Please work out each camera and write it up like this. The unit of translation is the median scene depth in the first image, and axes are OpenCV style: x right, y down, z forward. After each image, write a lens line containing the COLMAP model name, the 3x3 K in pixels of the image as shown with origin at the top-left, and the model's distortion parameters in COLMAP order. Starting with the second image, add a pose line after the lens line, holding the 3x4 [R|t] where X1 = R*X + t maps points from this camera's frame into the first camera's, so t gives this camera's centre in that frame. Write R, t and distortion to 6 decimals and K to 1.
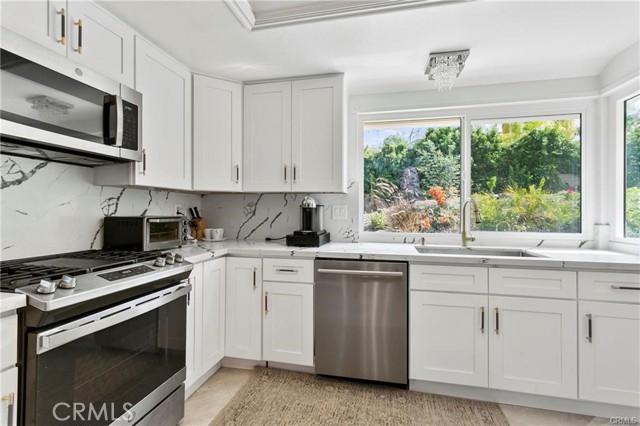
lens RADIAL K [[311.6, 0, 314.7], [0, 311.6, 209.5], [0, 0, 1]] dist [-0.004700, 0.000042]
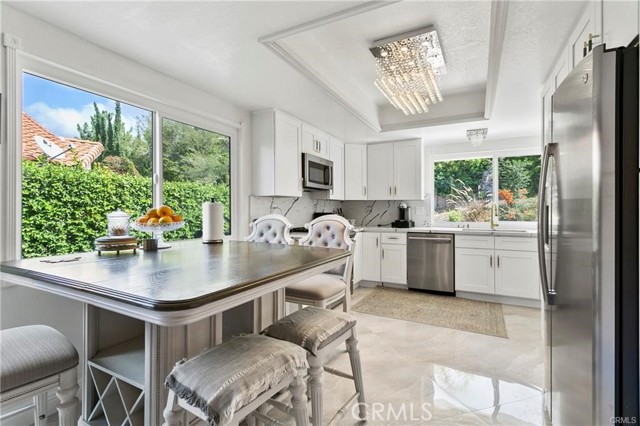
lens RADIAL K [[311.6, 0, 314.7], [0, 311.6, 209.5], [0, 0, 1]] dist [-0.004700, 0.000042]
pose [[0.967871, -0.004993, -0.251396, -0.070060], [0.005424, 0.999985, 0.001025, -0.002953], [0.251387, -0.002356, 0.967884, -1.114271]]
